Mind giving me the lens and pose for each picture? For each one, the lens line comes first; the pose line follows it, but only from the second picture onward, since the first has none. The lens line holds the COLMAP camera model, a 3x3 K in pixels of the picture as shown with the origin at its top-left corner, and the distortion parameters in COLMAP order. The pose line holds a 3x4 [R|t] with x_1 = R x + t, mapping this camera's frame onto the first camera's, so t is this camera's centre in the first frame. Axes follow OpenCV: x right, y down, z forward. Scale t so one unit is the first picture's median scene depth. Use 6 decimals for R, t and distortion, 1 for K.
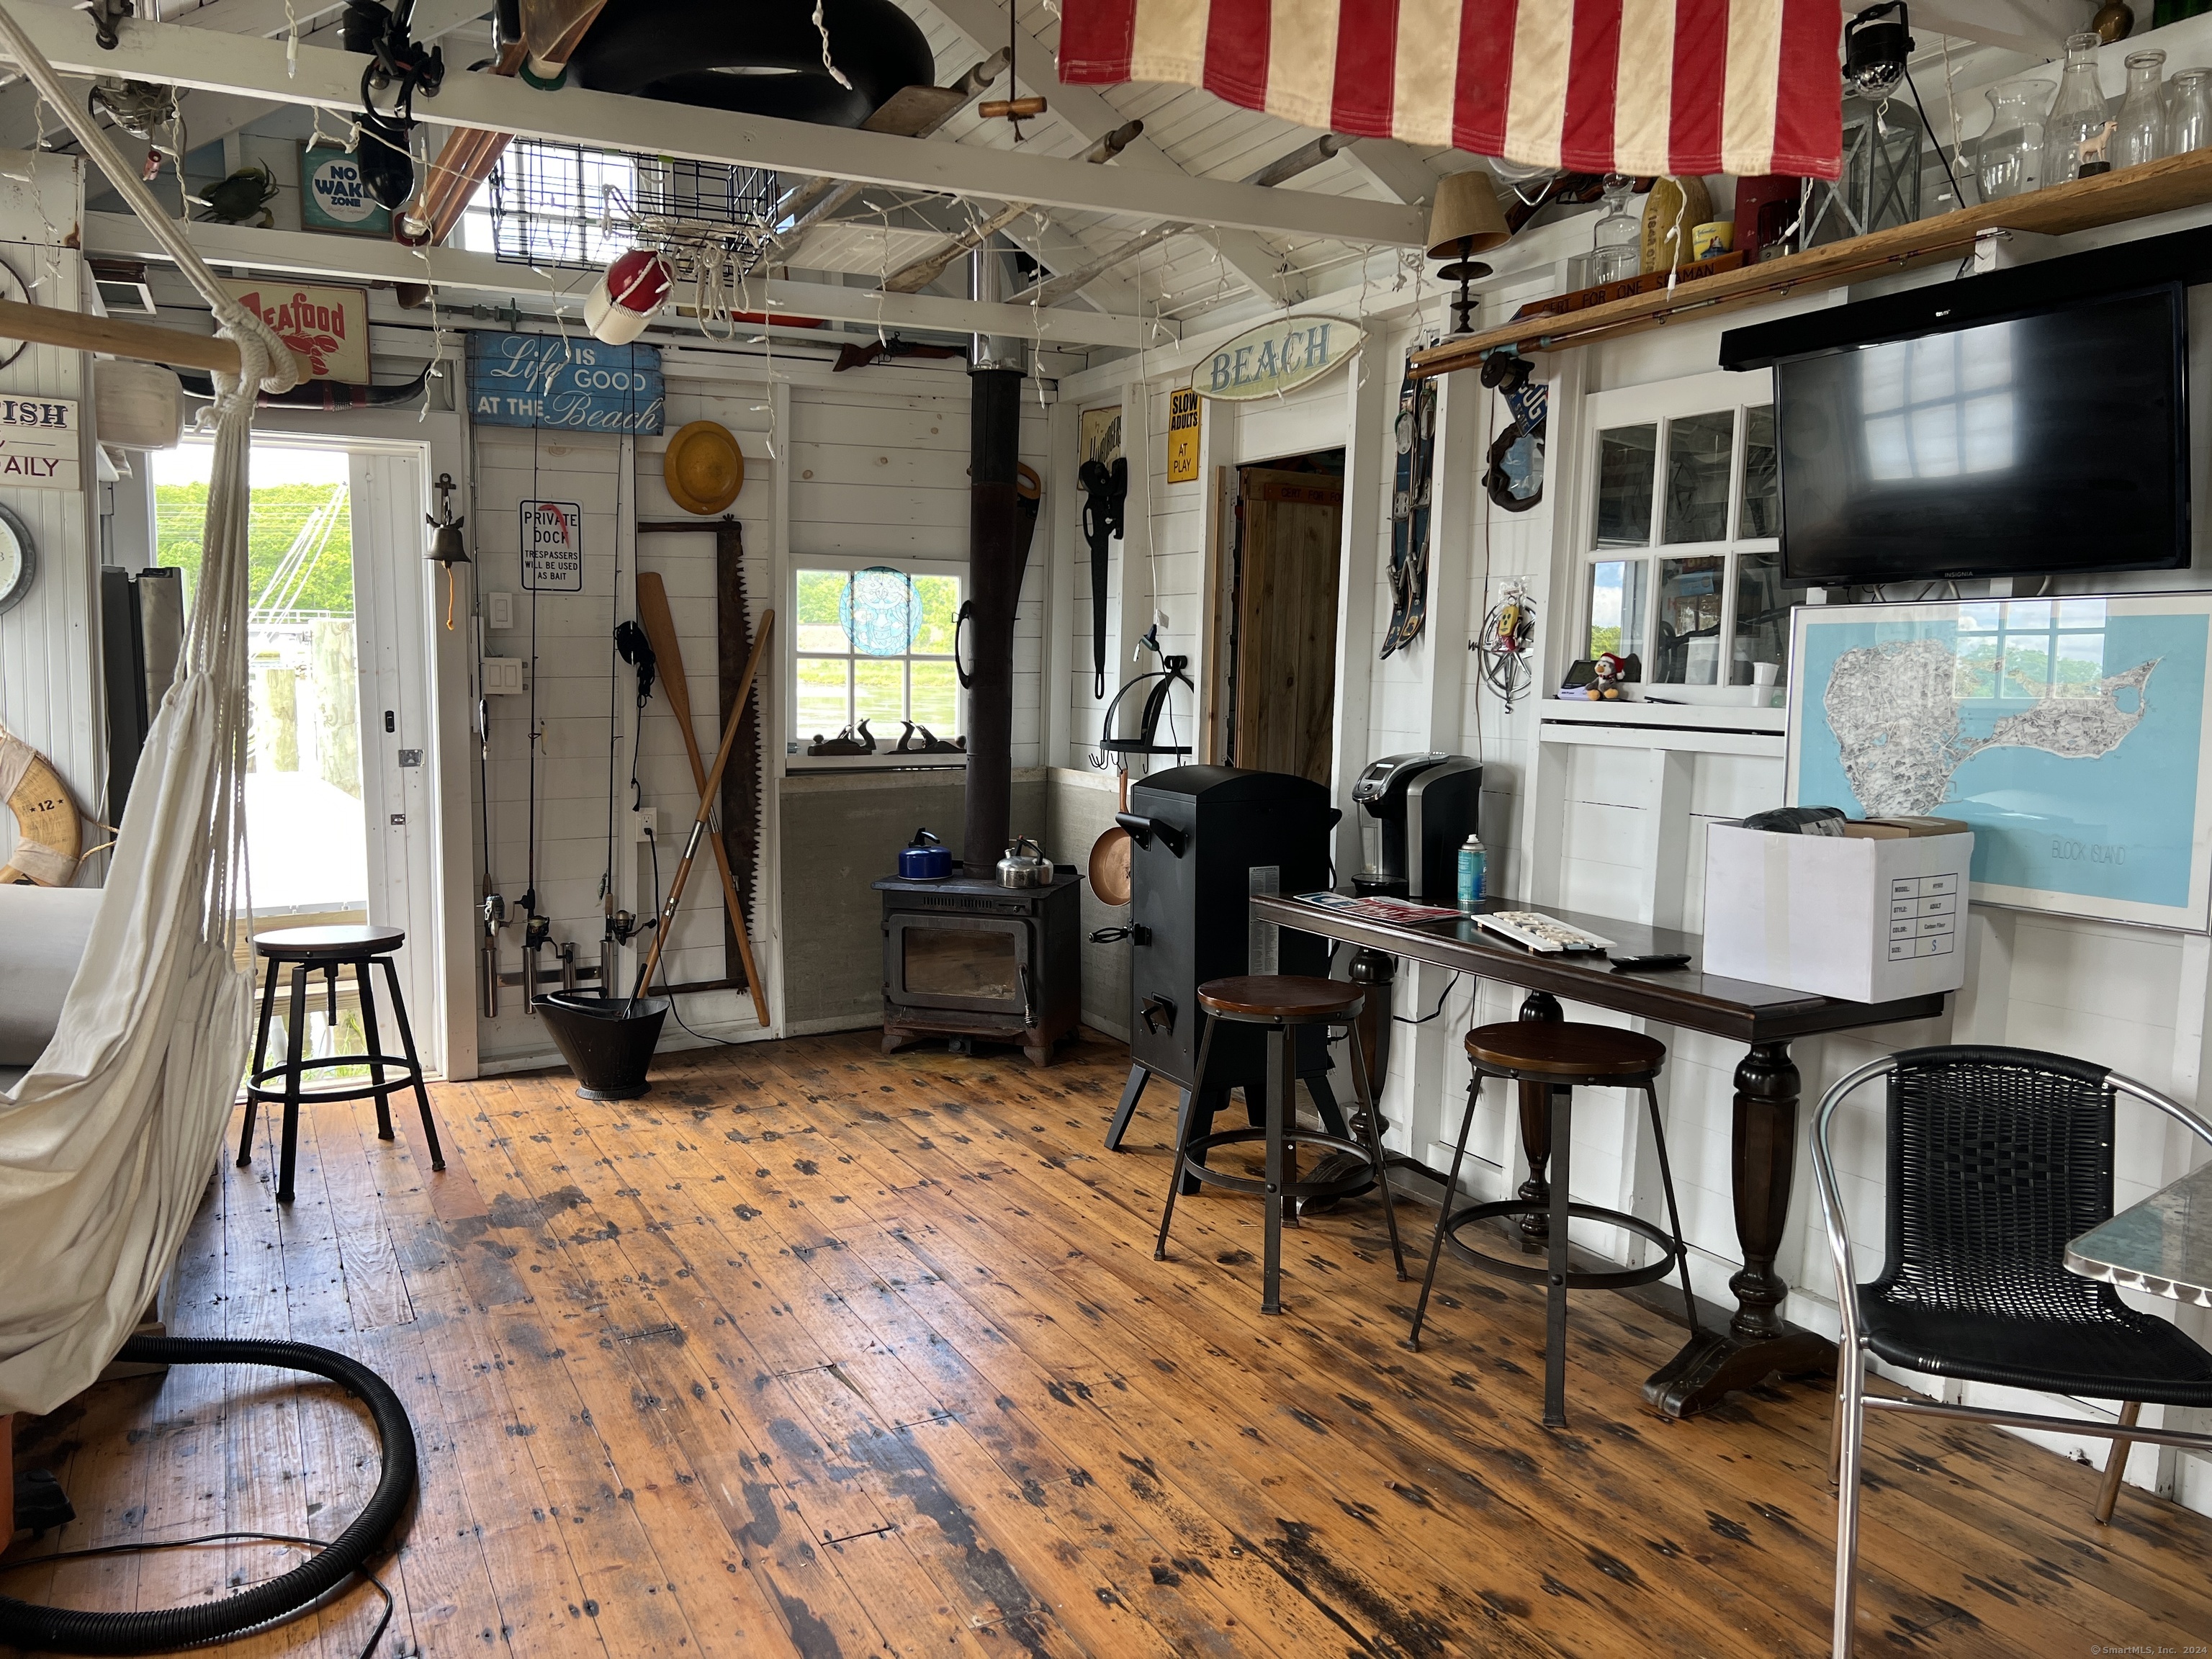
lens RADIAL K [[1670.5, 0, 1108.0], [0, 1670.5, 840.4], [0, 0, 1]] dist [0.044598, -0.063669]
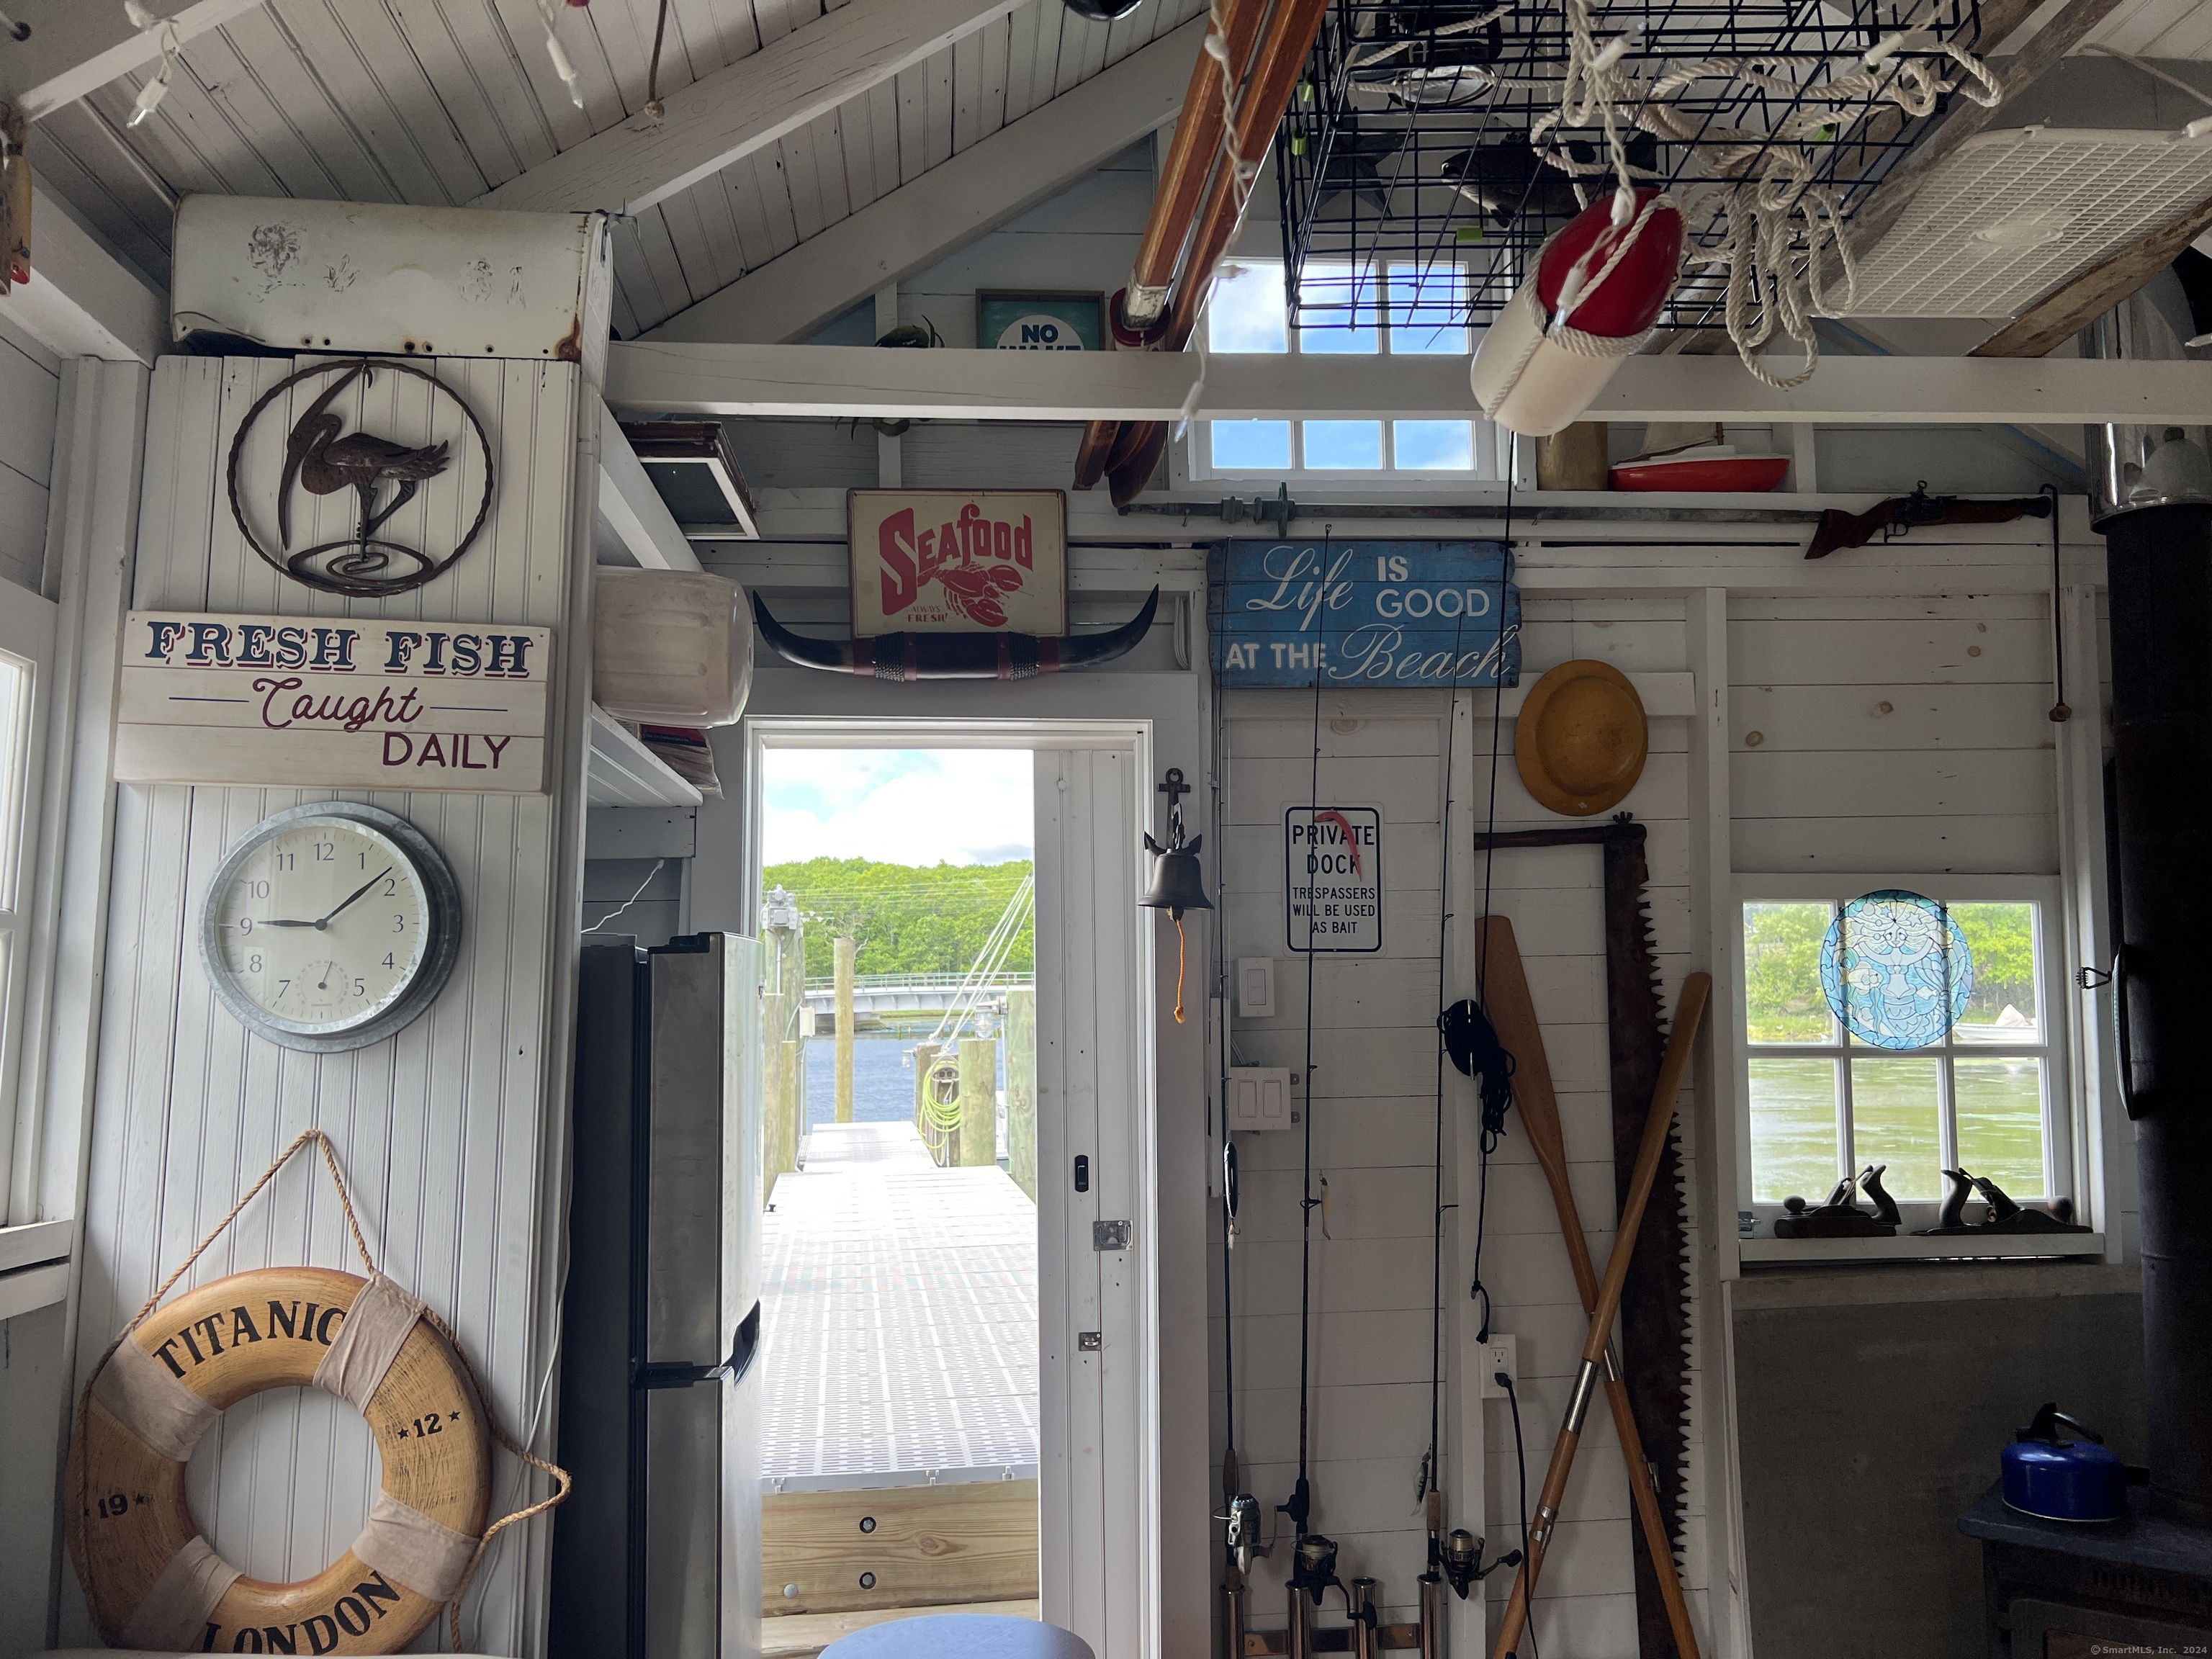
lens RADIAL K [[1774.5, 0, 1054.0], [0, 1774.5, 831.2], [0, 0, 1]] dist [0.046720, -0.039188]
pose [[0.912512, -0.056539, -0.405124, -0.164332], [-0.029138, 0.978901, -0.202246, -0.060186], [0.408011, 0.196357, 0.891612, 0.387669]]
